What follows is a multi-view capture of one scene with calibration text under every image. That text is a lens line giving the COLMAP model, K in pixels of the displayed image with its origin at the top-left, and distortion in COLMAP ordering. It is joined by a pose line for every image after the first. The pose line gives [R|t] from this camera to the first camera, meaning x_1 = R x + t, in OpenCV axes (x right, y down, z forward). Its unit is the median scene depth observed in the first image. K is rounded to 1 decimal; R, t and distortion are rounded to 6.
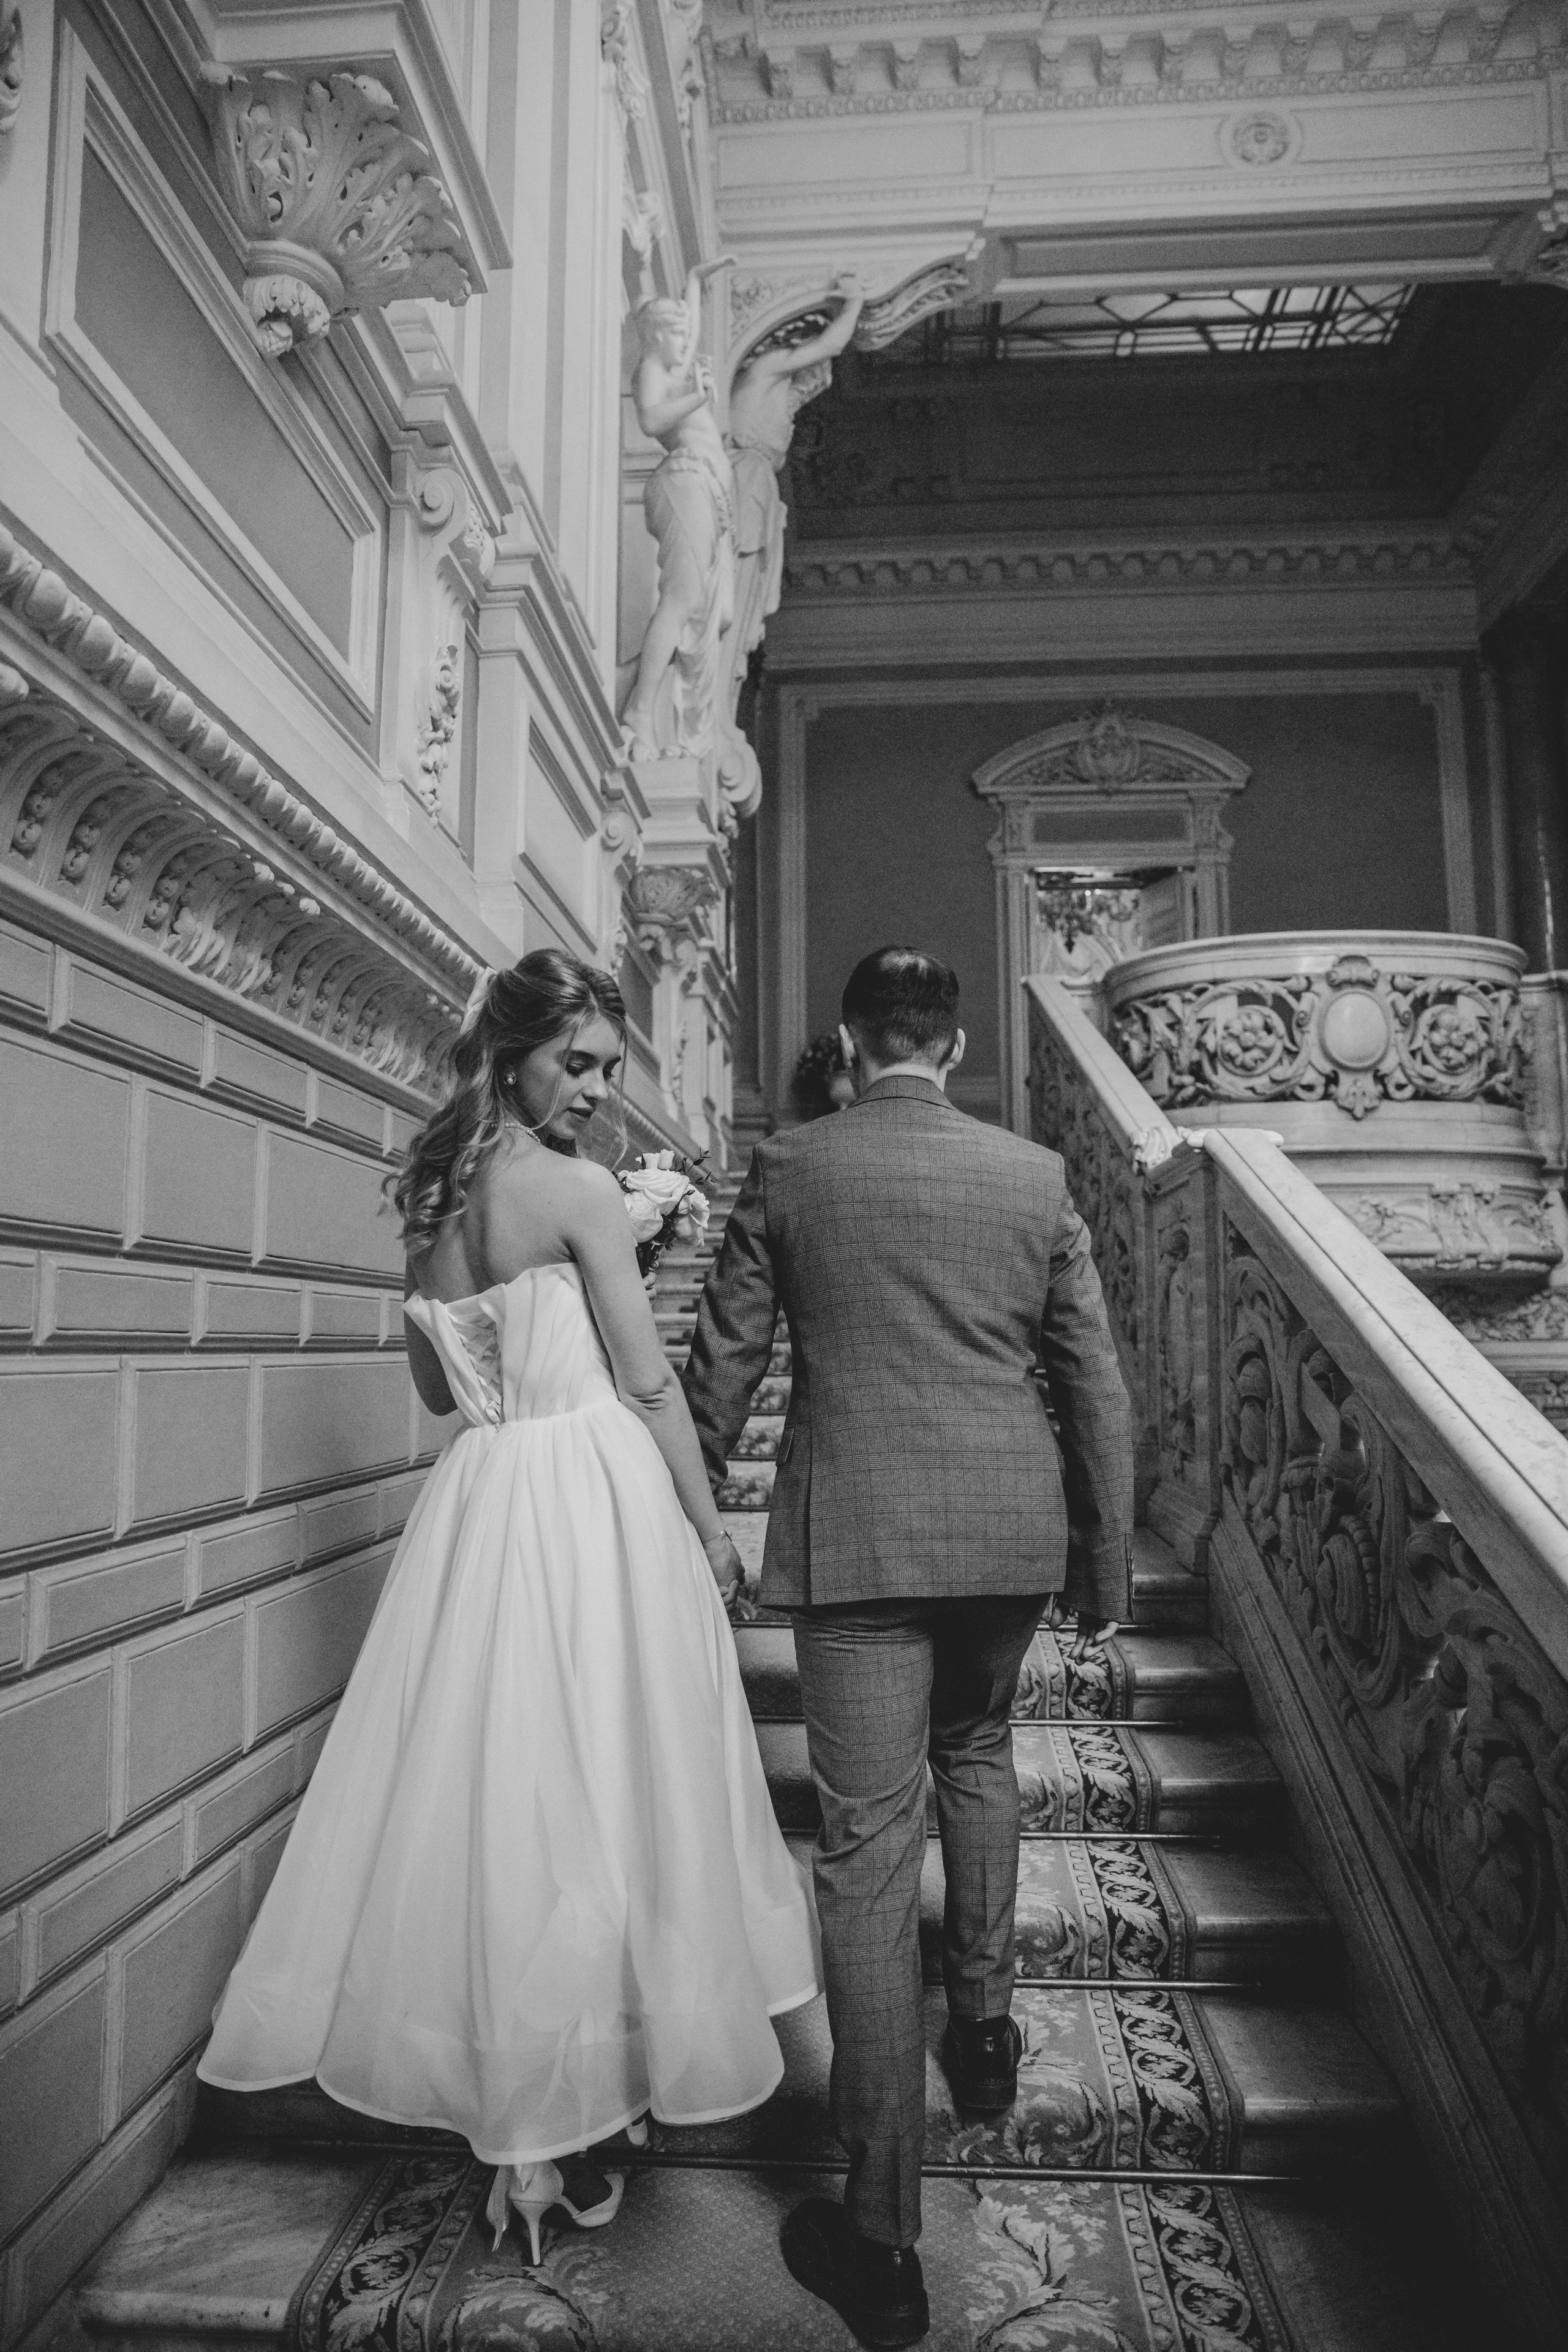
lens RADIAL K [[1567.4, 0, 784.4], [0, 1567.4, 1145.7], [0, 0, 1]] dist [-0.103855, 0.074963]
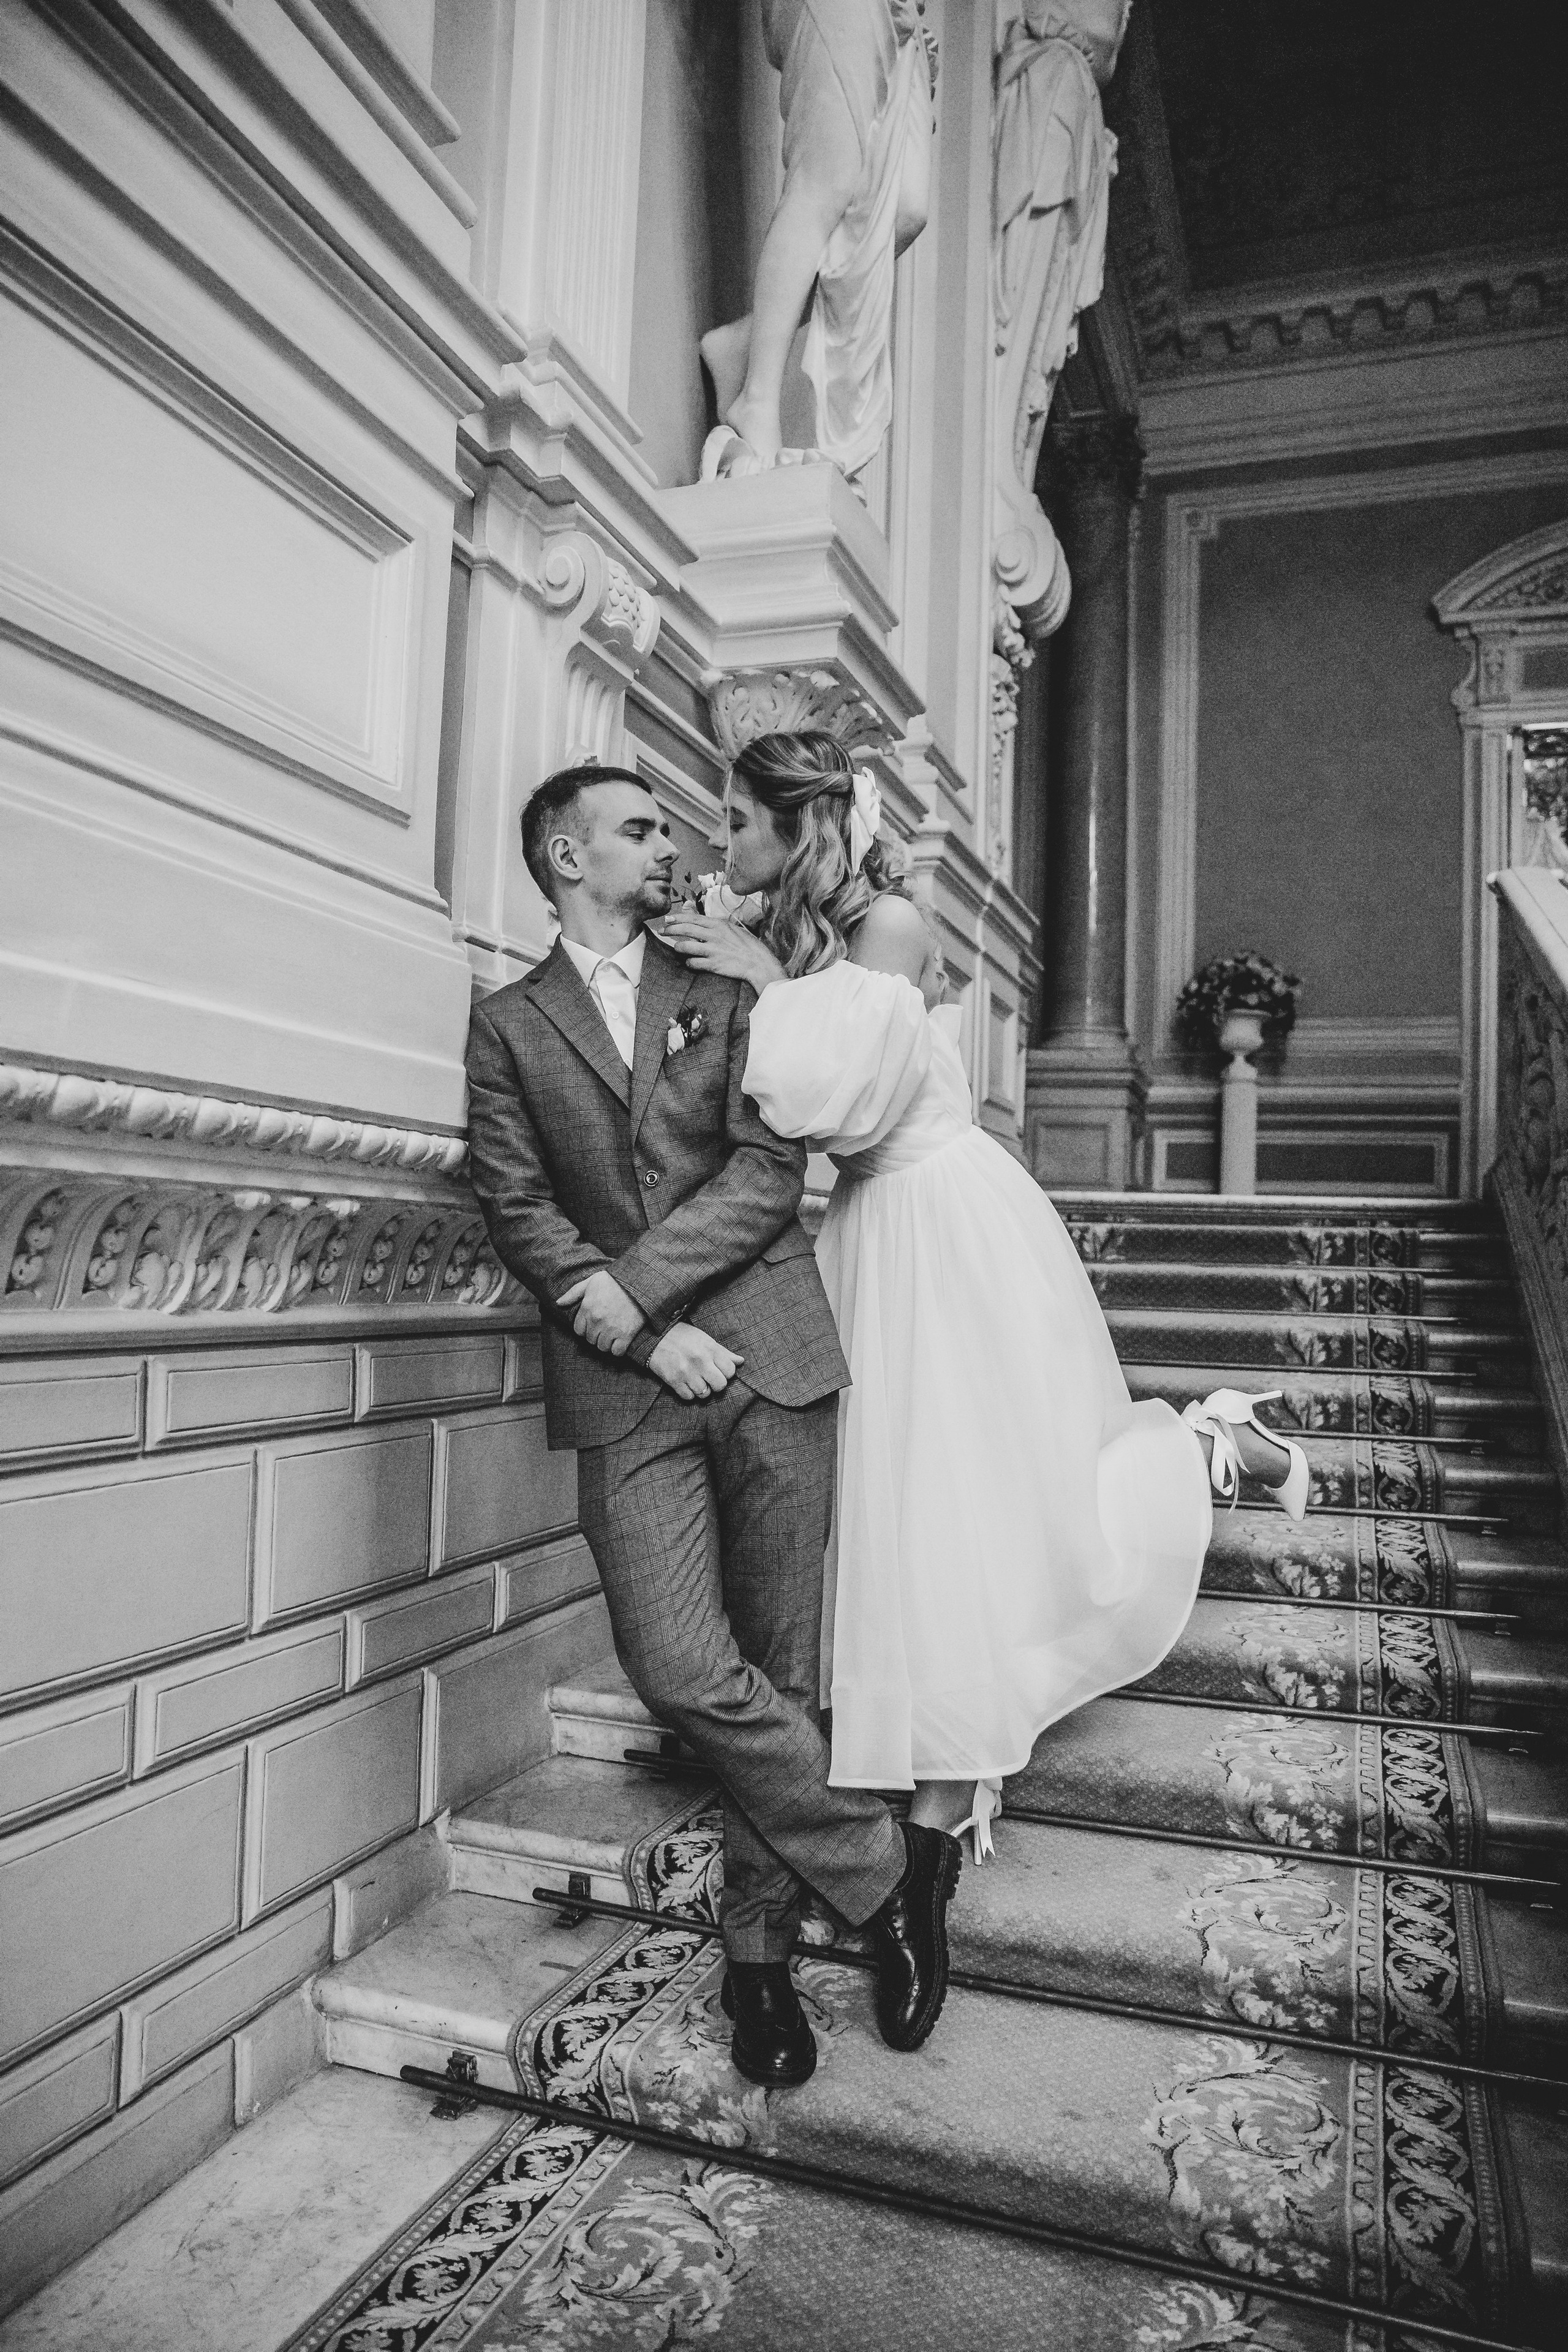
lens RADIAL K [[1621.6, 0, 784.0], [0, 1621.6, 1176.0], [0, 0, 1]] dist [-0.110856, 0.104142]
pose [[0.963266, 0.022840, -0.267575, 0.033179], [-0.004937, 0.997714, 0.067390, -0.018303], [0.268503, -0.063593, 0.961178, 0.195072]]
